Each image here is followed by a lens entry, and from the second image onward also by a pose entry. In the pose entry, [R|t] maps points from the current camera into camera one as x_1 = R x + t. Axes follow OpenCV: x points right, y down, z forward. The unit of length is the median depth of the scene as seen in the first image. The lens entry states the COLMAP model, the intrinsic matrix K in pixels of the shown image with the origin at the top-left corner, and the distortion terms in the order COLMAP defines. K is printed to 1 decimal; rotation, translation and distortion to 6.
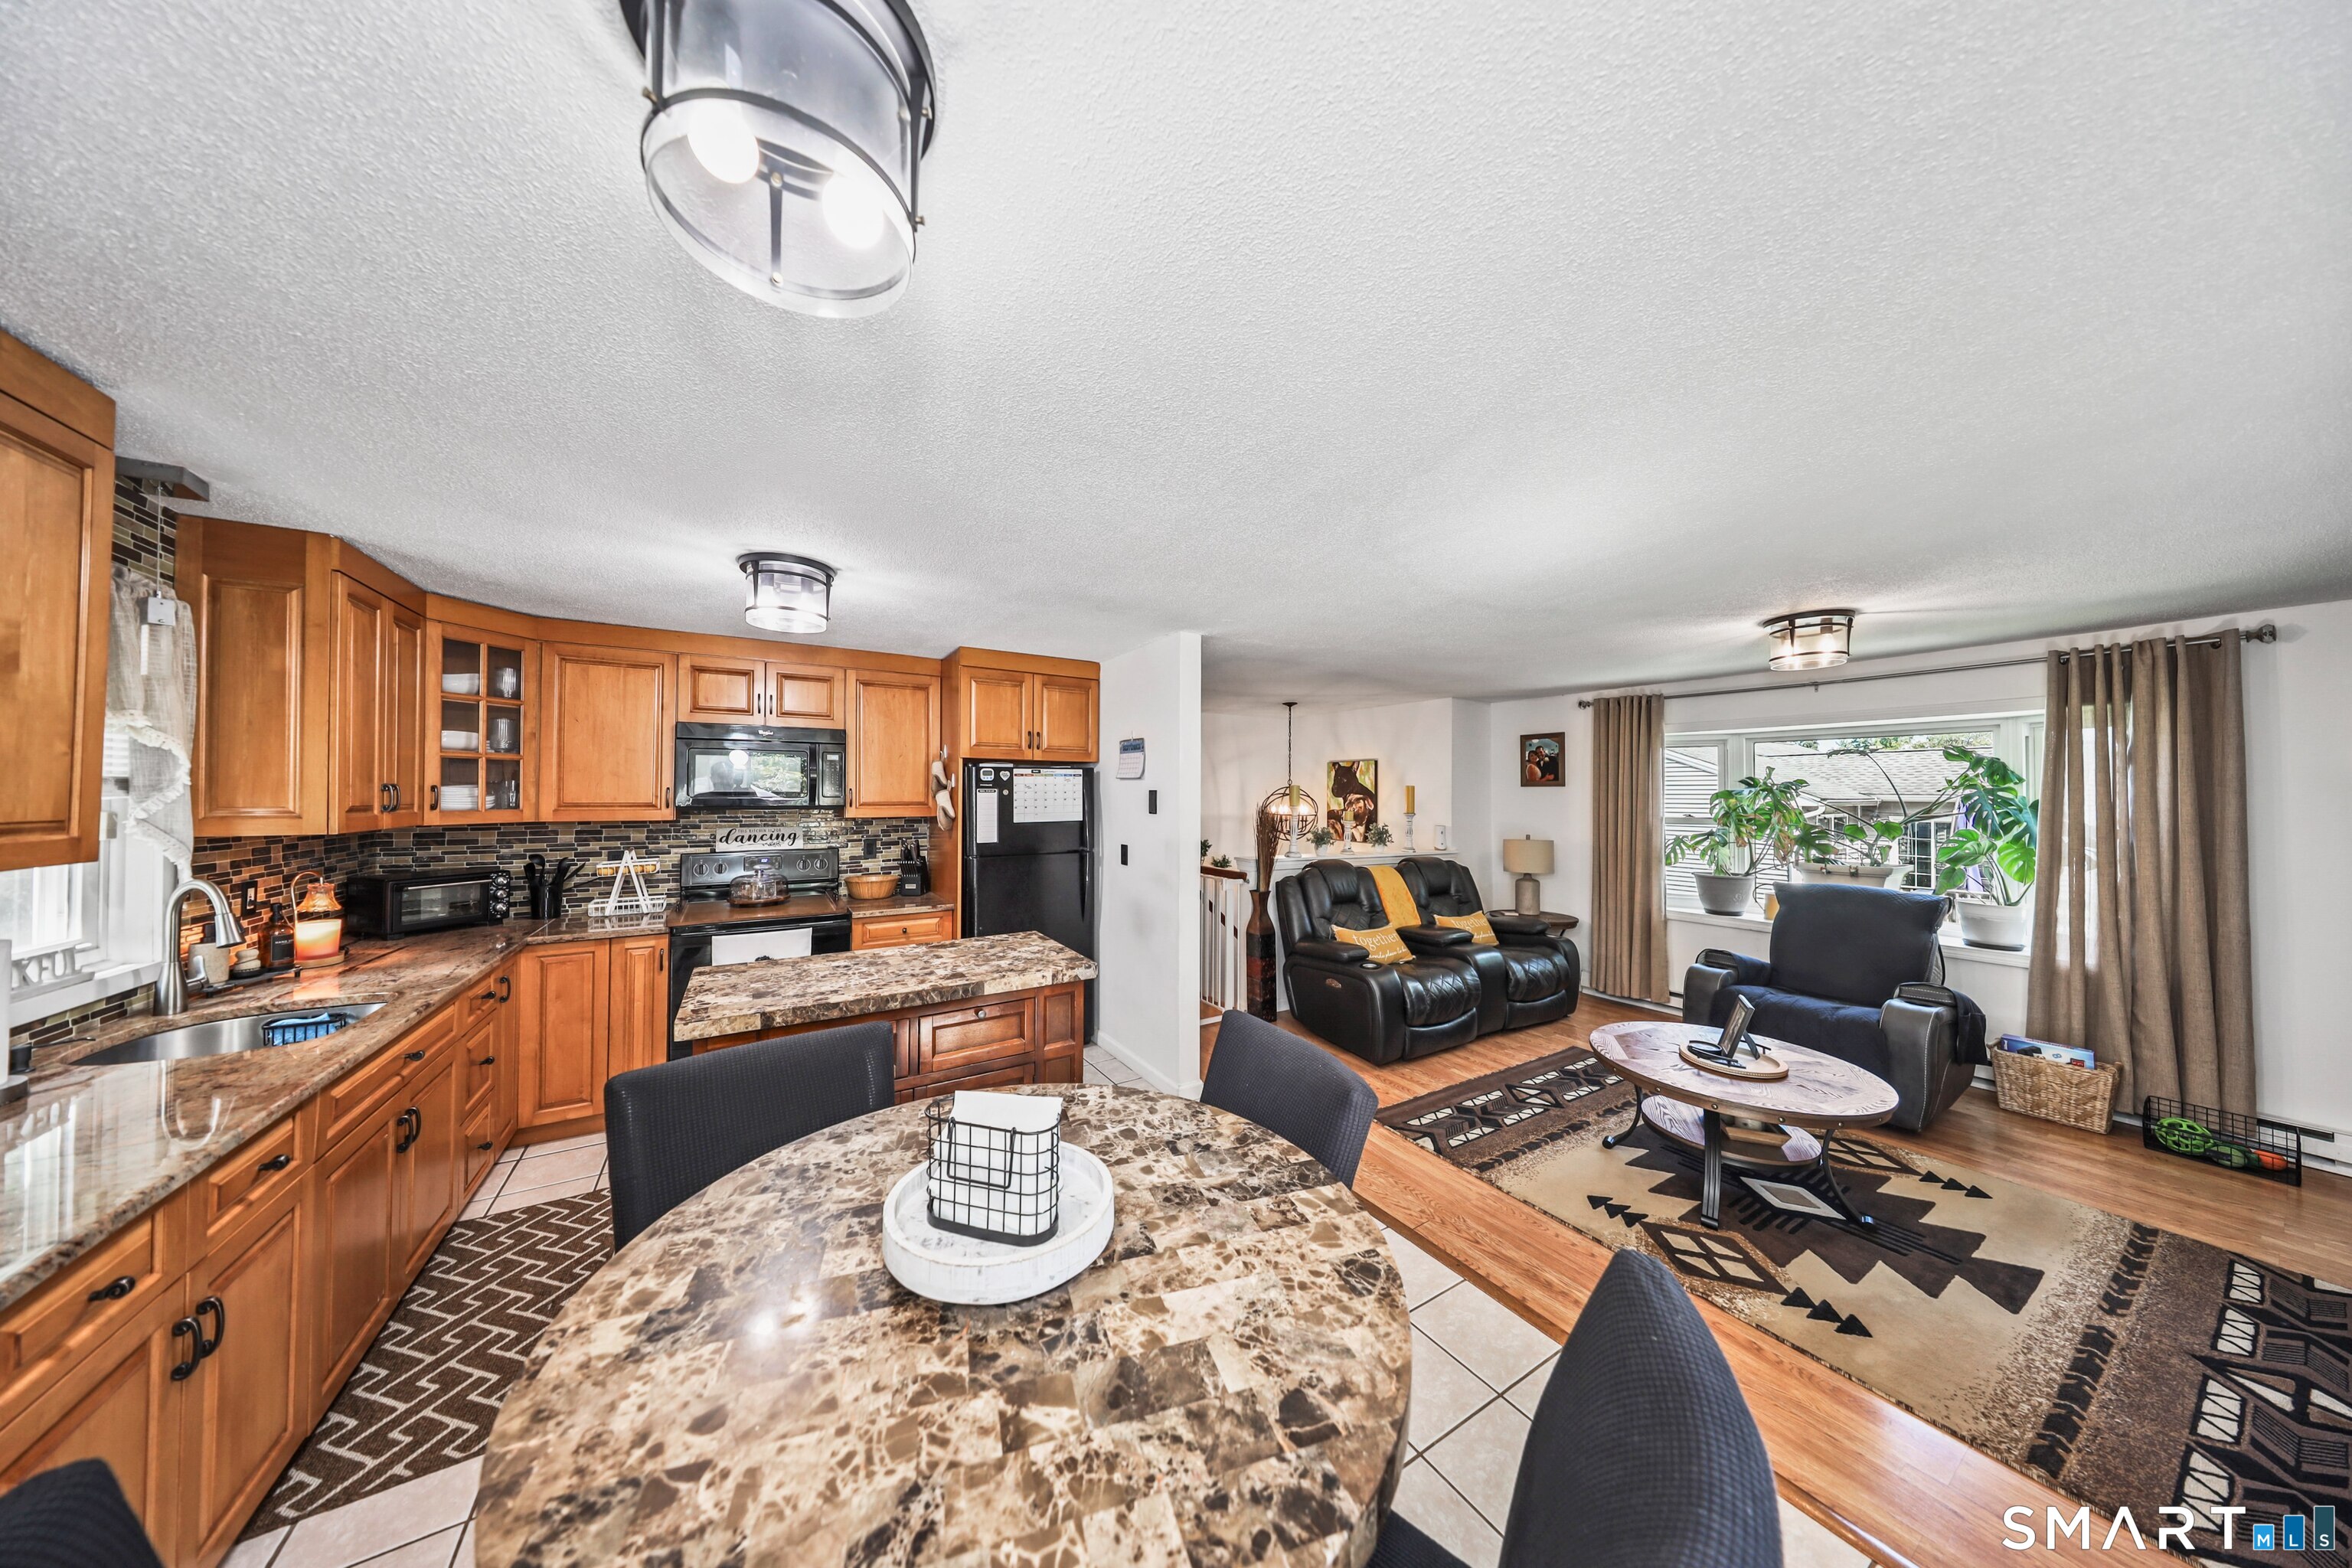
lens RADIAL K [[691.0, 0, 1163.0], [0, 691.0, 789.1], [0, 0, 1]] dist [-0.002267, 0.000390]
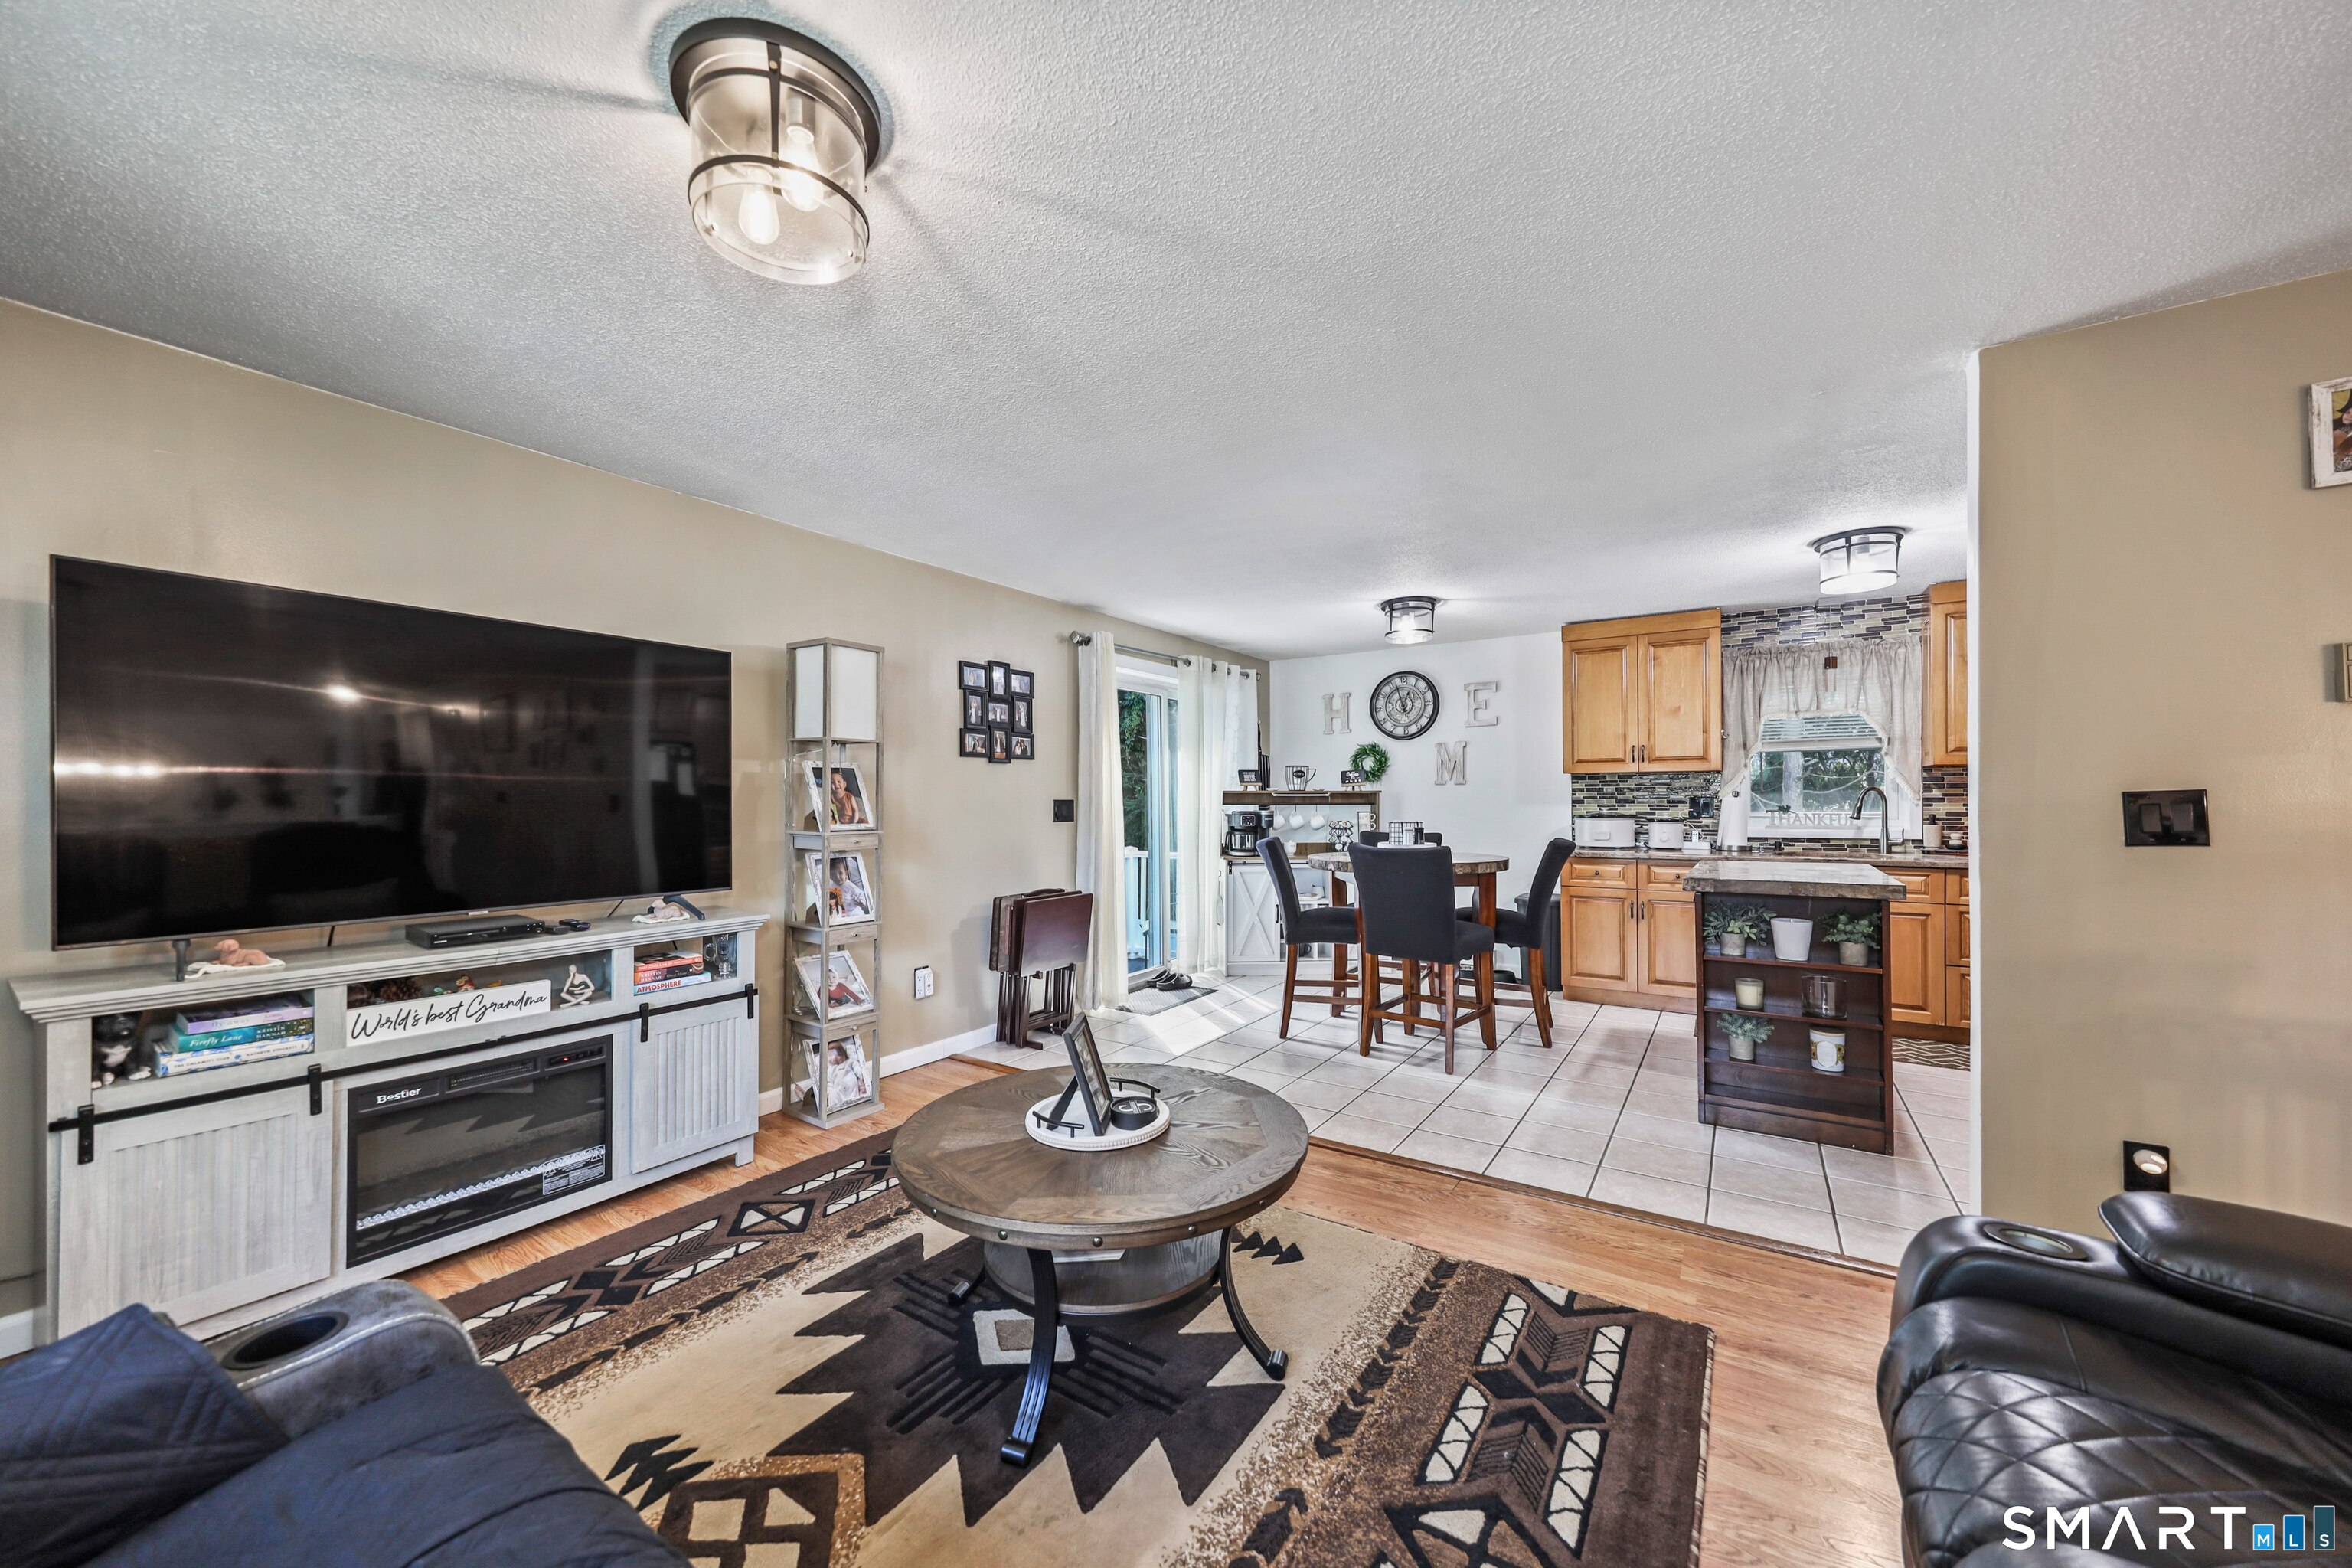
lens RADIAL K [[875.5, 0, 1149.6], [0, 875.5, 796.2], [0, 0, 1]] dist [0.000579, 0.000050]
pose [[-0.910571, -0.001011, -0.413351, 0.944348], [0.004452, 0.999915, -0.012253, 0.108874], [0.413328, -0.012997, -0.910489, 1.468852]]
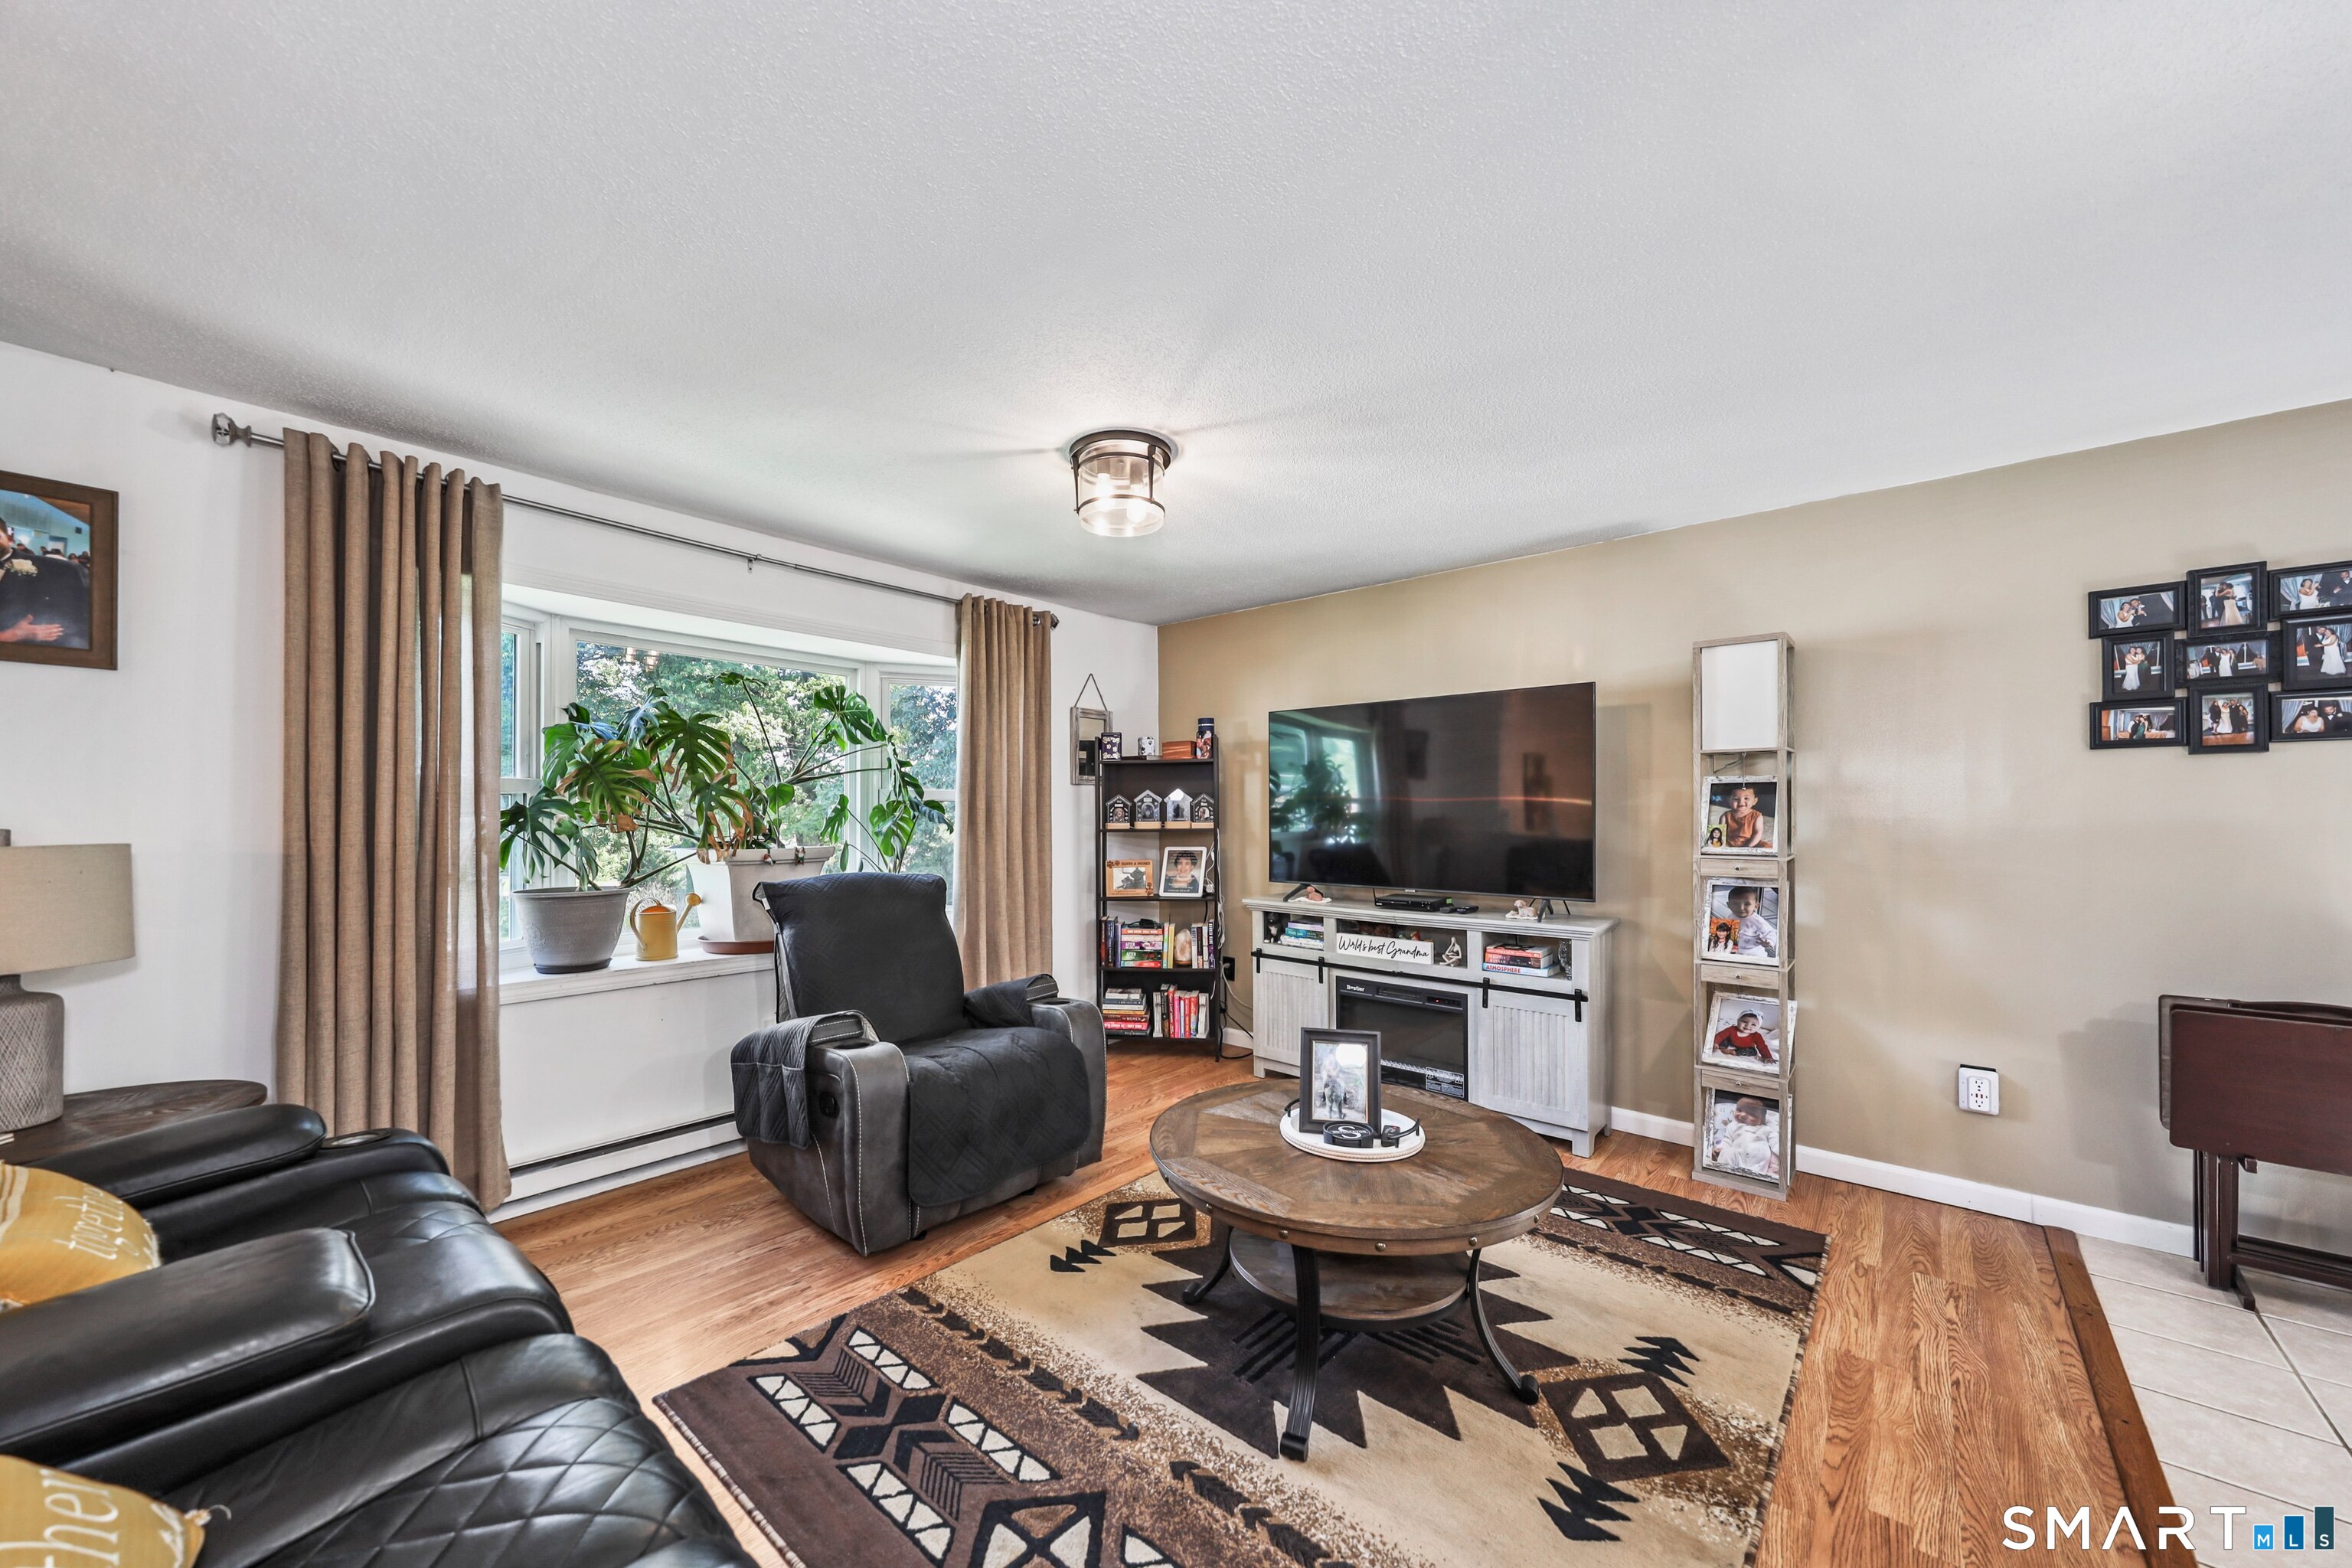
lens RADIAL K [[875.5, 0, 1161.6], [0, 875.5, 810.2], [0, 0, 1]] dist [0.000579, 0.000050]
pose [[-0.303564, 0.002160, 0.952809, 0.123313], [-0.008782, 0.999949, -0.005065, 0.098958], [-0.952771, -0.009905, -0.303529, 1.203594]]
